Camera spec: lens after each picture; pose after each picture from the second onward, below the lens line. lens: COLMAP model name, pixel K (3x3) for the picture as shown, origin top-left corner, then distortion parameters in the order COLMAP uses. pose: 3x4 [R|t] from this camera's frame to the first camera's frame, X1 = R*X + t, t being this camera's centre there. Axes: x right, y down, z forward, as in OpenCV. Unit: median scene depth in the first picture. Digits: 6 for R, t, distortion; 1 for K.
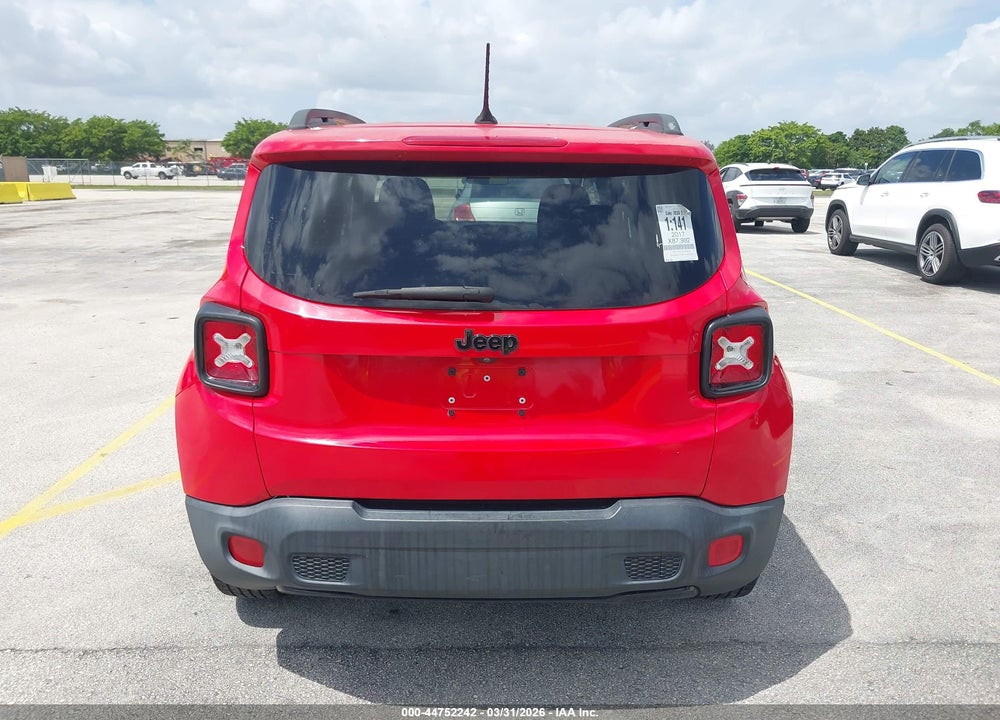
lens RADIAL K [[820.2, 0, 502.7], [0, 820.2, 362.4], [0, 0, 1]] dist [-0.021180, 0.005889]
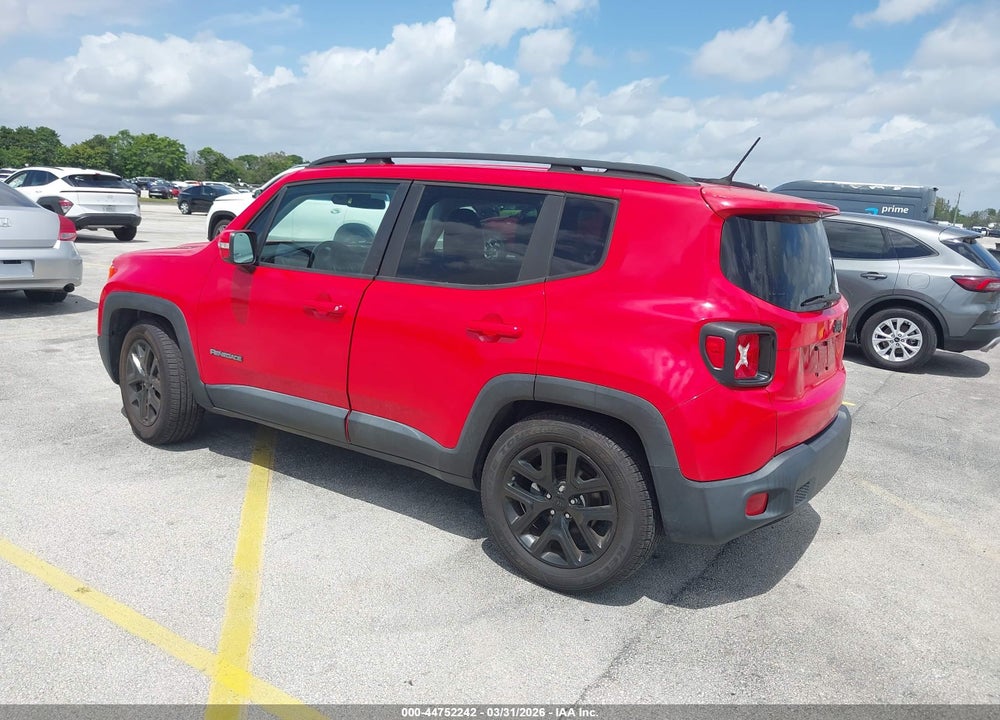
lens RADIAL K [[820.2, 0, 502.3], [0, 820.2, 356.1], [0, 0, 1]] dist [-0.021180, 0.005889]
pose [[0.553549, -0.125924, 0.823241, -0.219076], [0.133906, 0.989099, 0.061256, -0.020139], [-0.821981, 0.076329, 0.564377, 0.077608]]
